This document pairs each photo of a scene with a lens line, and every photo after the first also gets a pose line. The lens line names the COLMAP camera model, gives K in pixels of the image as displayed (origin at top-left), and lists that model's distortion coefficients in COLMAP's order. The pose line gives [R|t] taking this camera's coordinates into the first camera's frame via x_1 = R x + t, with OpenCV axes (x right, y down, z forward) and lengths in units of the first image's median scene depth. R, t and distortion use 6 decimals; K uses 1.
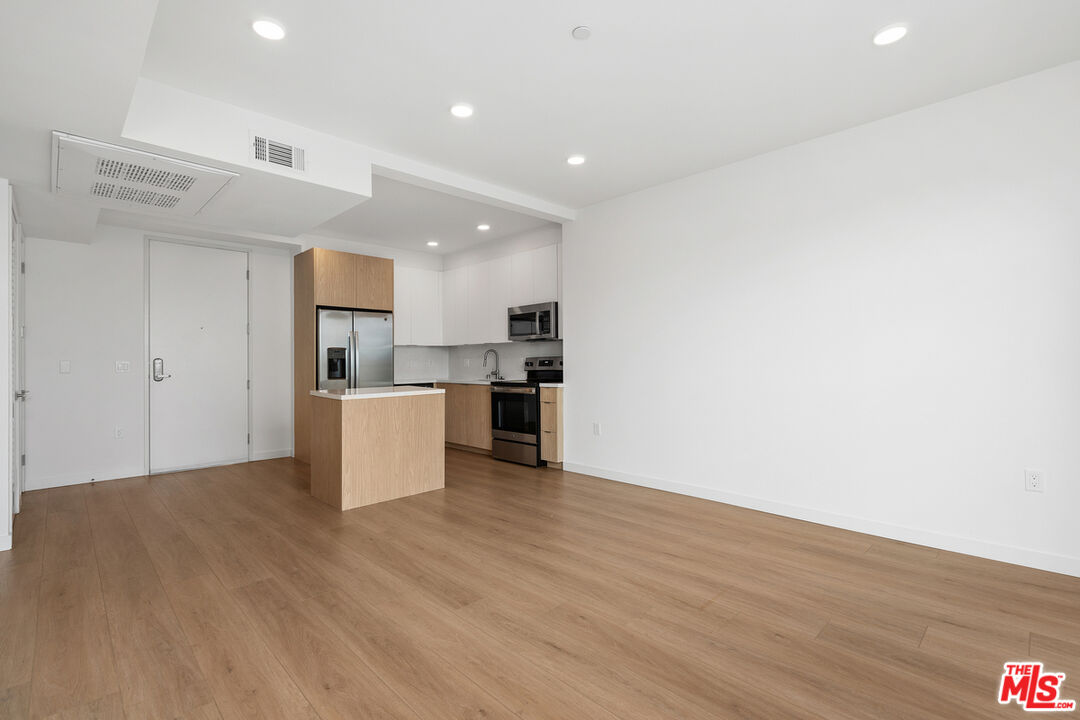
lens RADIAL K [[490.7, 0, 531.9], [0, 490.7, 356.6], [0, 0, 1]] dist [-0.005414, 0.001765]
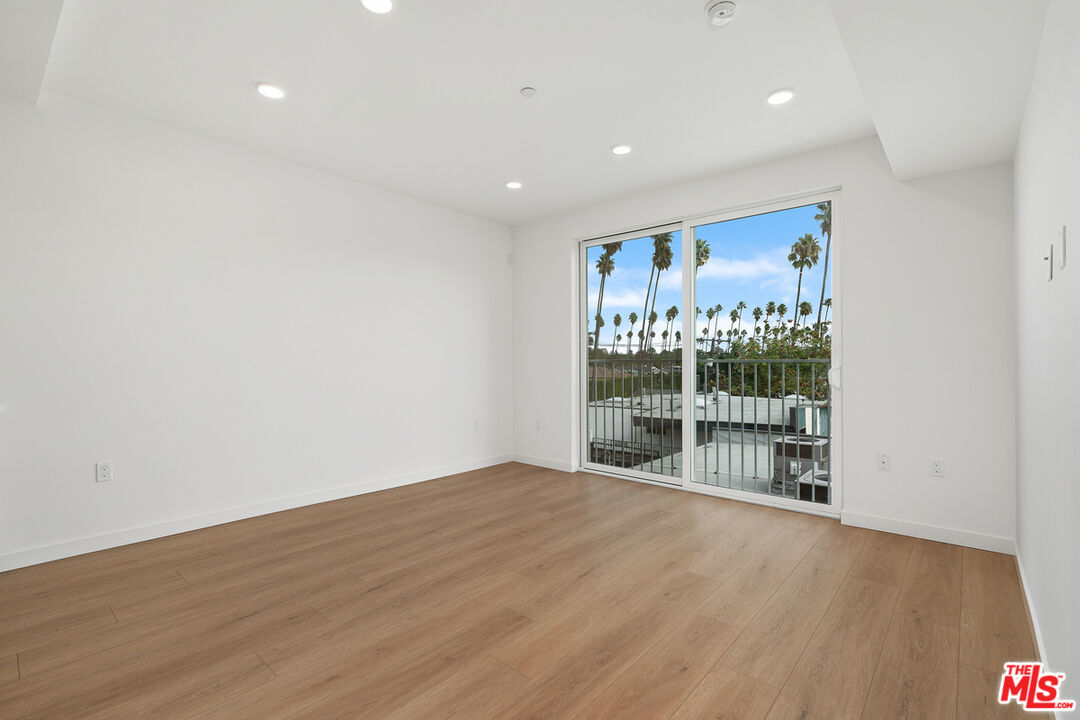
lens RADIAL K [[490.7, 0, 531.9], [0, 490.7, 359.1], [0, 0, 1]] dist [-0.005414, 0.001765]
pose [[-0.076977, 0.014703, 0.996924, -0.491615], [-0.009401, 0.999836, -0.015472, 0.009467], [-0.996989, -0.010563, -0.076826, 0.478602]]
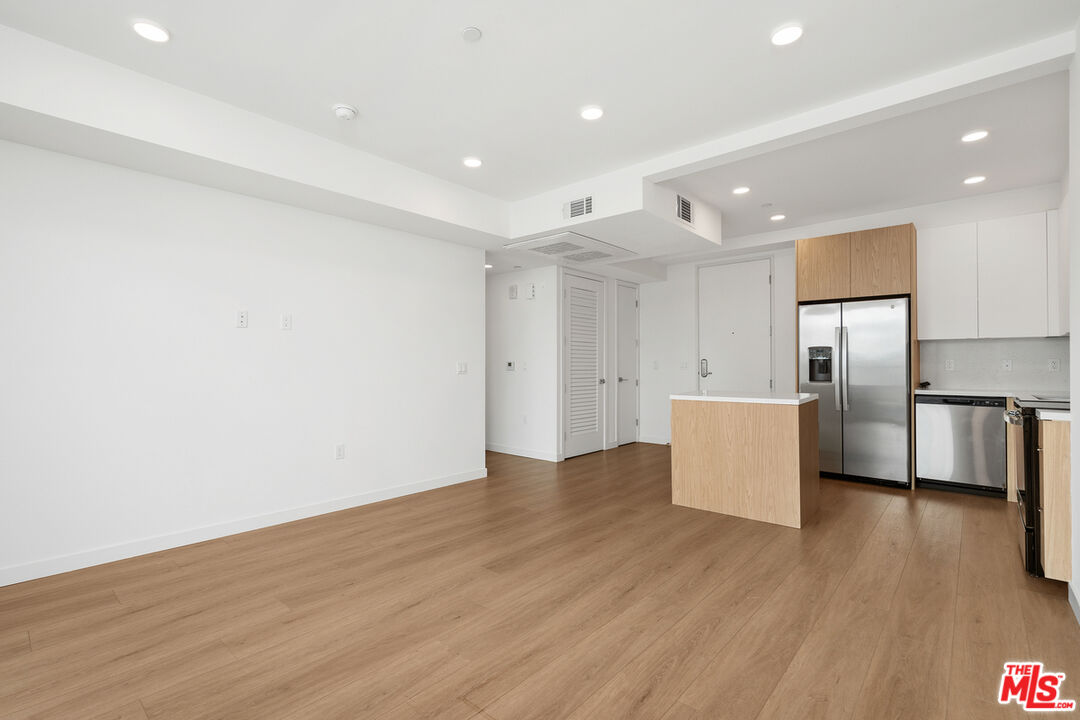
lens RADIAL K [[490.7, 0, 534.8], [0, 490.7, 358.7], [0, 0, 1]] dist [-0.005414, 0.001765]
pose [[0.078900, -0.000707, -0.996882, 0.483297], [0.010931, 0.999940, 0.000156, -0.002659], [0.996823, -0.010909, 0.078903, 0.462195]]
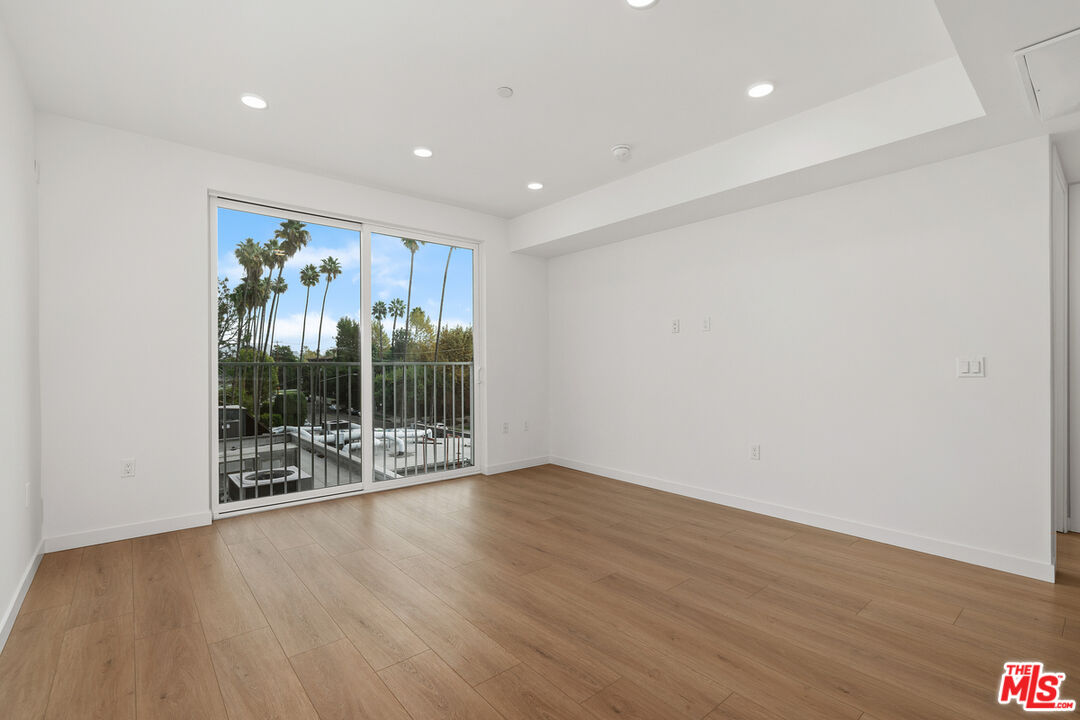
lens RADIAL K [[490.7, 0, 534.8], [0, 490.7, 362.4], [0, 0, 1]] dist [-0.005414, 0.001765]
pose [[-0.997607, 0.015627, 0.067347, -0.019423], [0.014799, 0.999809, -0.012771, 0.009000], [-0.067533, -0.011744, -0.997648, 0.972905]]
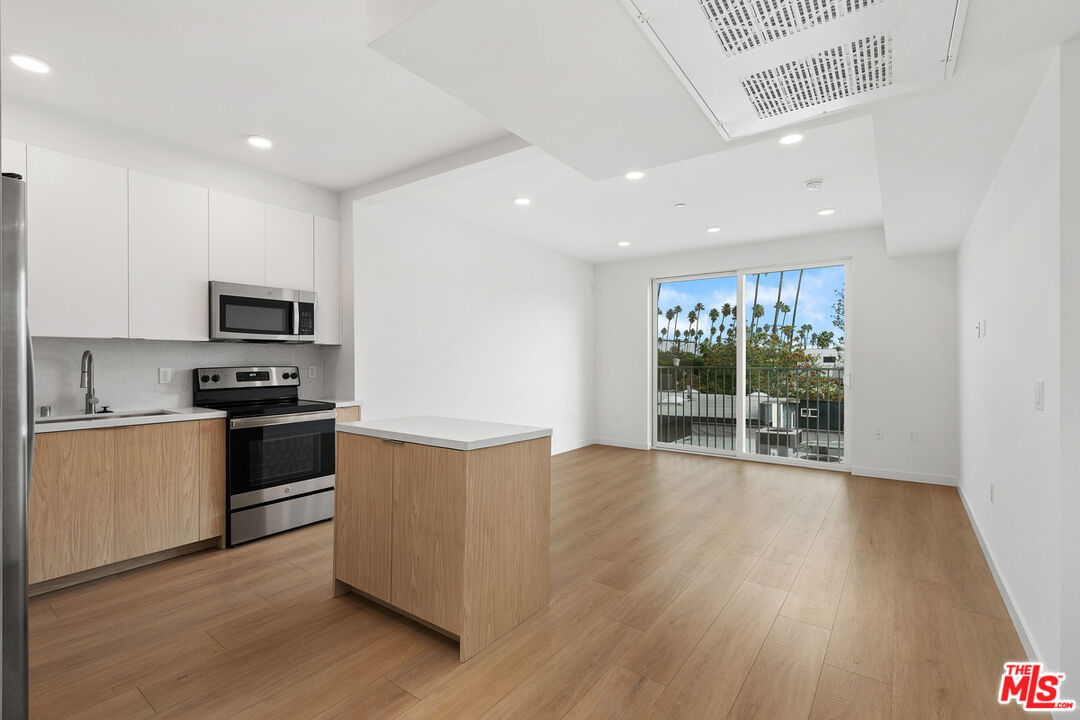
lens RADIAL K [[490.7, 0, 530.3], [0, 490.7, 358.9], [0, 0, 1]] dist [-0.005414, 0.001765]
pose [[-0.156637, 0.013007, 0.987571, -0.777002], [-0.008113, 0.999863, -0.014456, -0.004389], [-0.987623, -0.010276, -0.156510, 0.842663]]
